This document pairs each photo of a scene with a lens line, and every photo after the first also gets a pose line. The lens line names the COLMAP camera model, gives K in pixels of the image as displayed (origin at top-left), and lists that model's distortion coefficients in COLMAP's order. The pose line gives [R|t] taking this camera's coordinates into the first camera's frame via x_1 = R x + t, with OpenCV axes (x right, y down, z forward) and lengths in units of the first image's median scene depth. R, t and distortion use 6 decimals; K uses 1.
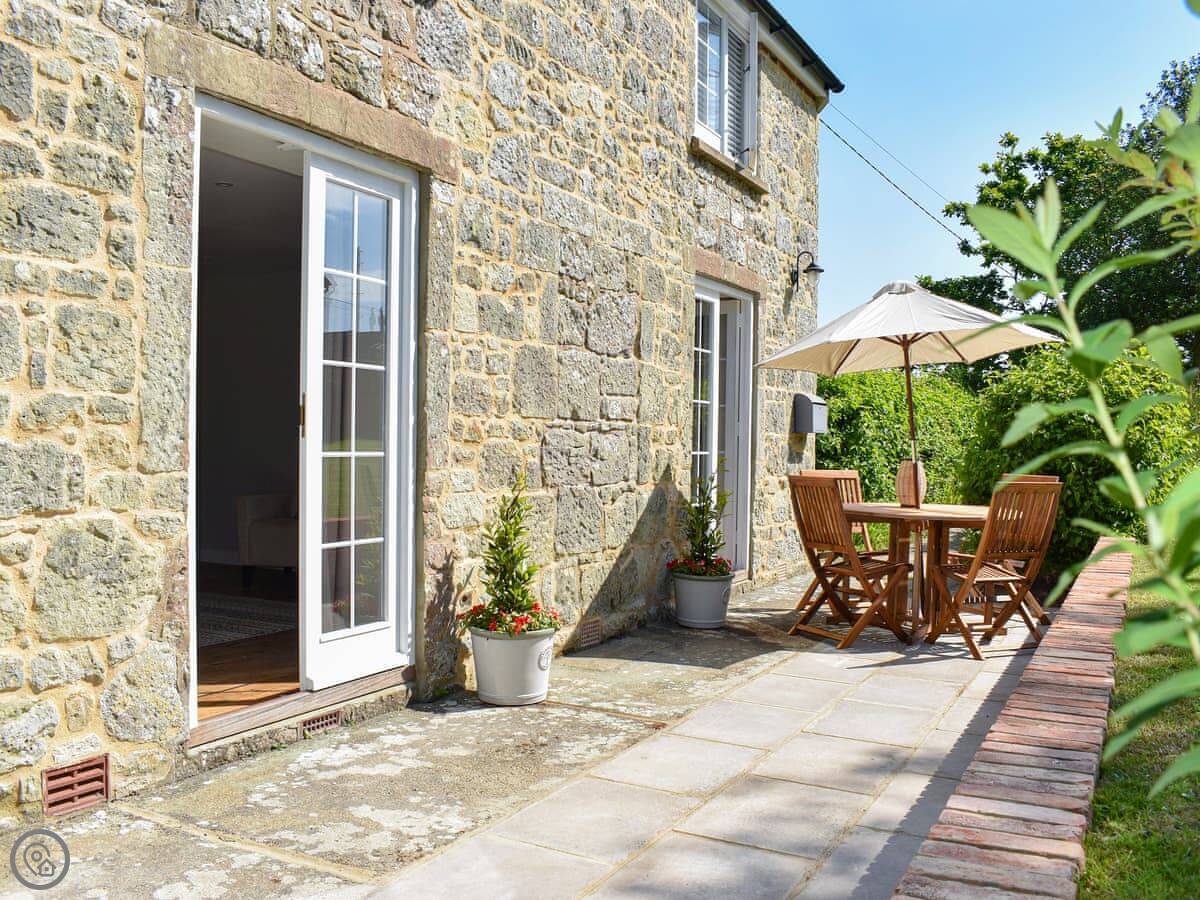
lens RADIAL K [[1044.0, 0, 600.0], [0, 1044.0, 450.0], [0, 0, 1]] dist [-0.090090, 0.009186]
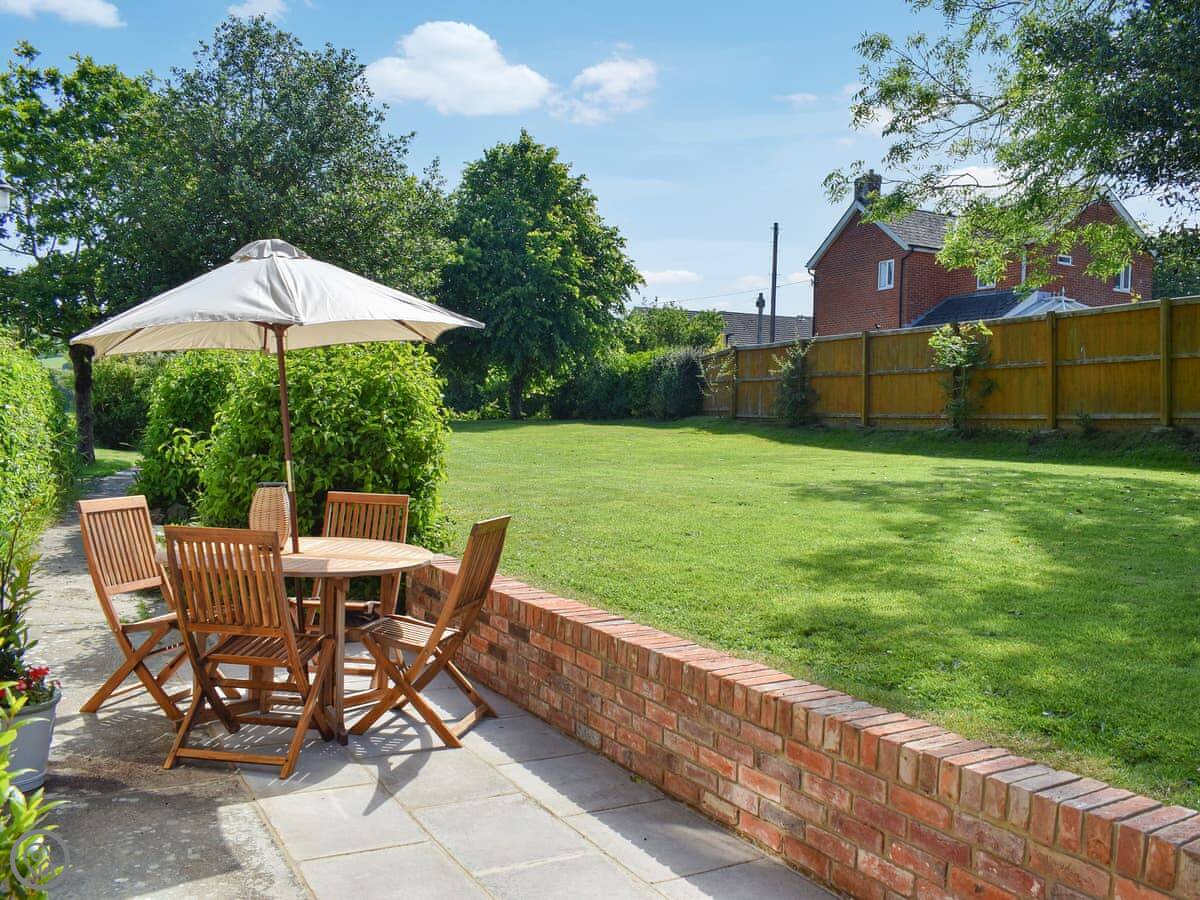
lens RADIAL K [[1044.0, 0, 600.0], [0, 1044.0, 450.0], [0, 0, 1]] dist [-0.090090, 0.009186]
pose [[0.492287, -0.026217, 0.870038, -0.093871], [-0.020969, 0.998899, 0.041965, -0.021570], [-0.870180, -0.038903, 0.491195, 0.184233]]
